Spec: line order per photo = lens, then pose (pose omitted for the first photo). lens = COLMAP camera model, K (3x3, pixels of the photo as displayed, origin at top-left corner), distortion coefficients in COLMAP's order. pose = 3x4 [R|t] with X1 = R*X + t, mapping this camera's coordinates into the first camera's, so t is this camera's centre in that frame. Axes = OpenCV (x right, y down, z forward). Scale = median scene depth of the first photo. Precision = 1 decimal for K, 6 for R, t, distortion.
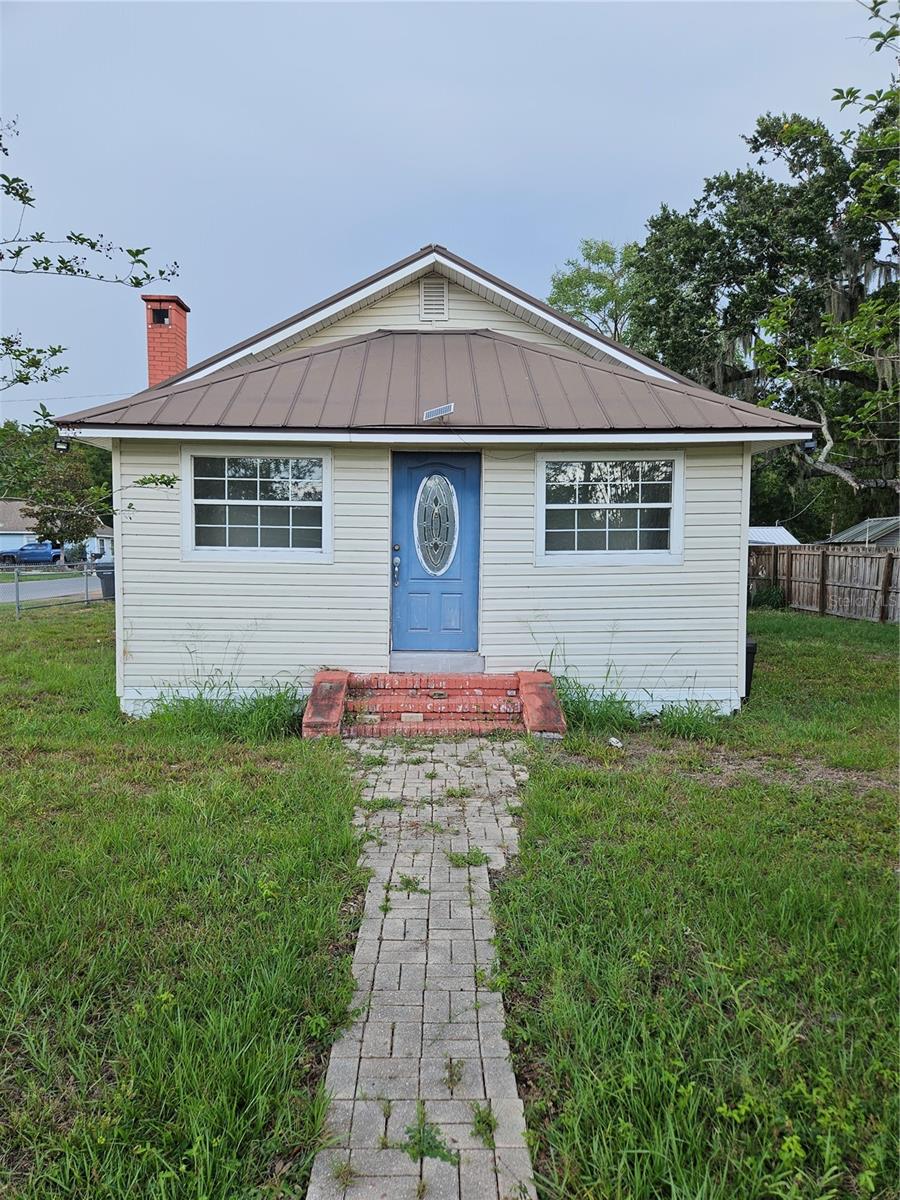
lens RADIAL K [[803.9, 0, 450.0], [0, 803.9, 600.0], [0, 0, 1]] dist [0.042488, -0.000357]
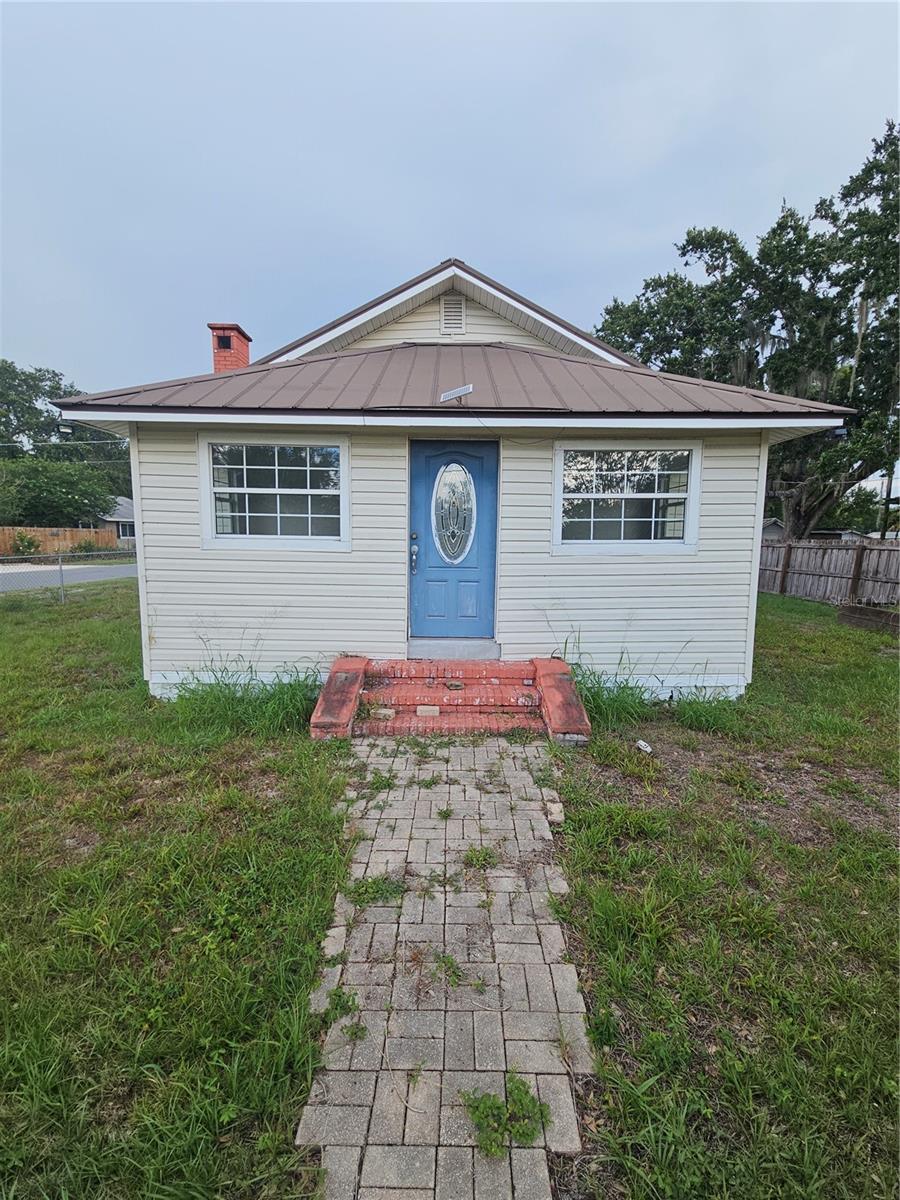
lens RADIAL K [[483.6, 0, 457.8], [0, 483.6, 594.5], [0, 0, 1]] dist [-0.000442, -0.000002]
pose [[0.999929, 0.005255, -0.010658, -0.005084], [-0.004711, 0.998719, 0.050388, -0.022975], [0.010909, -0.050334, 0.998673, 0.392198]]
